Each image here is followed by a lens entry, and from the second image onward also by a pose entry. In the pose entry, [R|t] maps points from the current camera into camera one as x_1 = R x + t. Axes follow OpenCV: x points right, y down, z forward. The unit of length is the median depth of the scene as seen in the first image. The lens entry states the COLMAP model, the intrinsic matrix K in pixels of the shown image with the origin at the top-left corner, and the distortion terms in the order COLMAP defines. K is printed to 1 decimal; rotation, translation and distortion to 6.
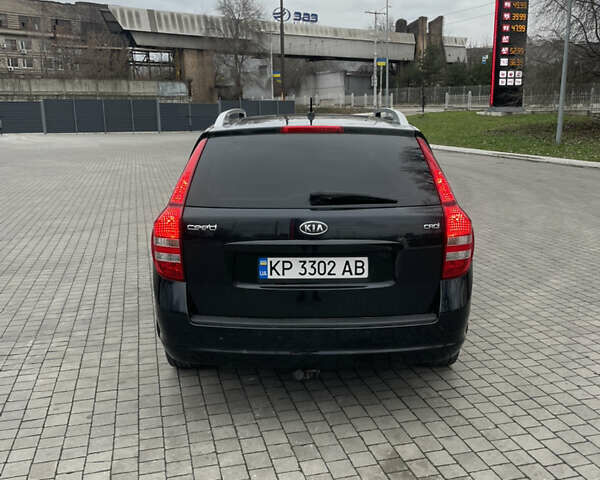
lens RADIAL K [[605.0, 0, 307.6], [0, 605.0, 240.2], [0, 0, 1]] dist [0.045684, -0.016954]
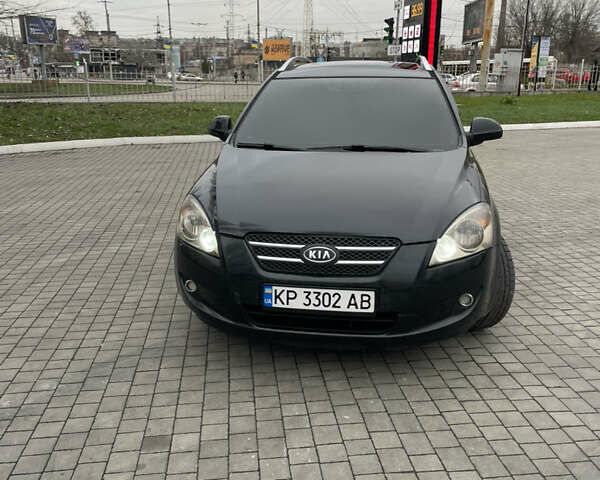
lens RADIAL K [[605.0, 0, 307.6], [0, 605.0, 240.2], [0, 0, 1]] dist [0.045684, -0.016954]
pose [[-0.989373, -0.031386, 0.141975, -0.080352], [0.037071, 0.889709, 0.455021, -0.453029], [-0.140597, 0.455448, -0.879090, 2.281521]]
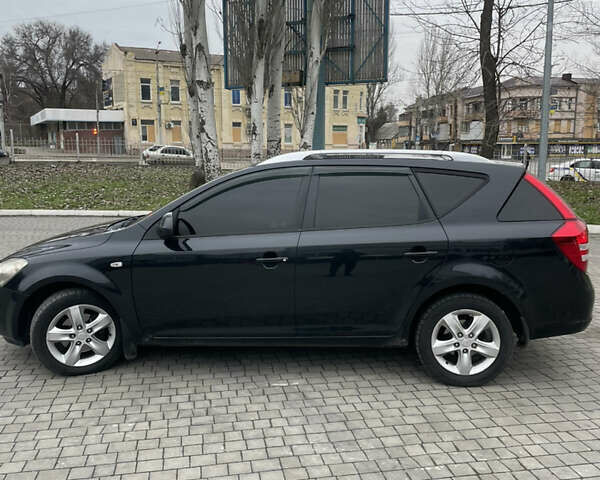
lens RADIAL K [[605.0, 0, 307.6], [0, 605.0, 240.2], [0, 0, 1]] dist [0.045684, -0.016954]
pose [[0.078467, -0.140674, 0.986942, -1.144191], [0.204408, 0.971231, 0.122183, -0.213481], [-0.975736, 0.192151, 0.104965, 1.018052]]
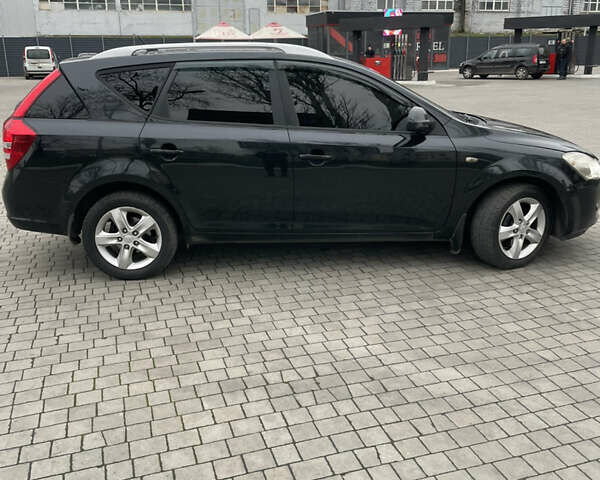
lens RADIAL K [[605.0, 0, 307.6], [0, 605.0, 240.2], [0, 0, 1]] dist [0.045684, -0.016954]
pose [[0.054555, 0.300707, -0.952155, 1.164036], [-0.198149, 0.937871, 0.284842, -0.223858], [0.978652, 0.173129, 0.110751, 1.082161]]
